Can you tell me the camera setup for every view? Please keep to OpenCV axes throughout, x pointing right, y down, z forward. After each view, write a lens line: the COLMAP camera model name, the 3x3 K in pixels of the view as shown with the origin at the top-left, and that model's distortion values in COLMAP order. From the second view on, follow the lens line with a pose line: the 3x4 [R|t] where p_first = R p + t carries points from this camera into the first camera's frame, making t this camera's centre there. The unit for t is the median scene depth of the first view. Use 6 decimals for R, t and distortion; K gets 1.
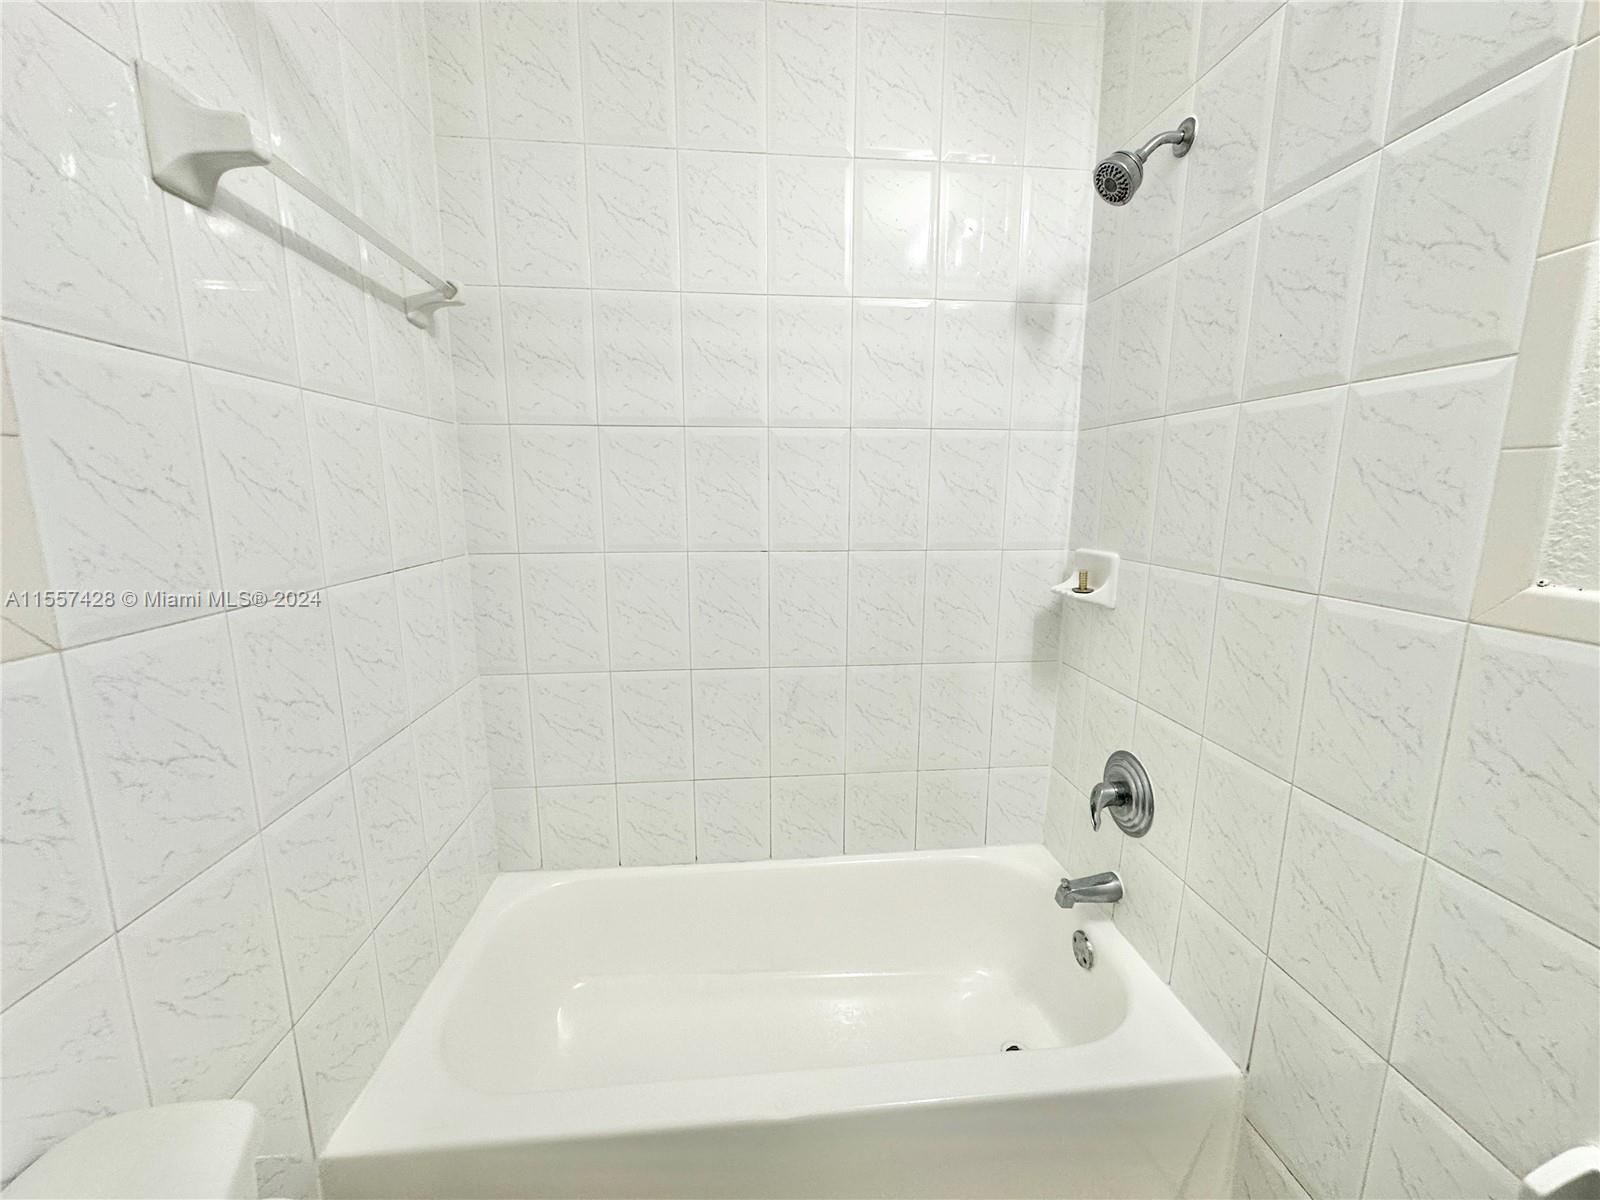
lens RADIAL K [[639.3, 0, 797.9], [0, 639.3, 600.4], [0, 0, 1]] dist [-0.000504, 0.000736]
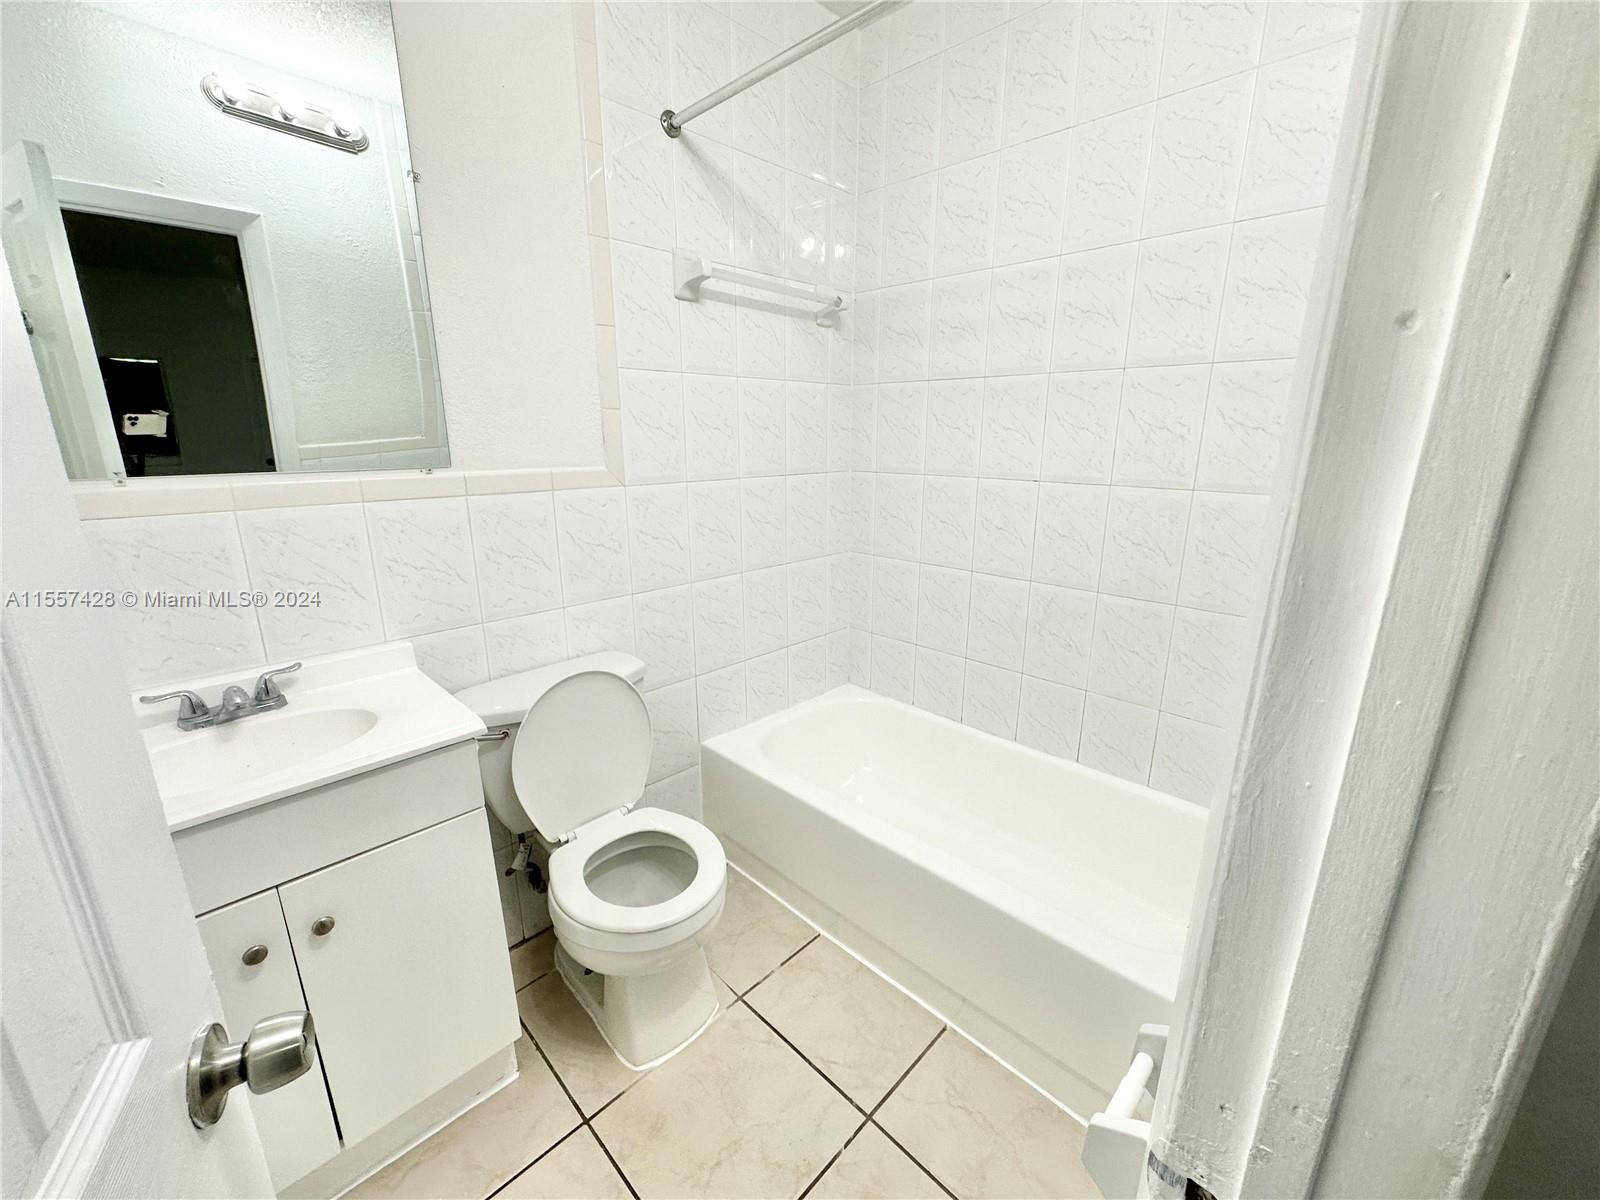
lens RADIAL K [[639.3, 0, 802.7], [0, 639.3, 602.0], [0, 0, 1]] dist [-0.000504, 0.000736]
pose [[0.643565, 0.196797, -0.739659, 0.588403], [-0.129541, 0.980444, 0.148151, 0.022700], [0.754350, 0.000471, 0.656473, -0.099485]]
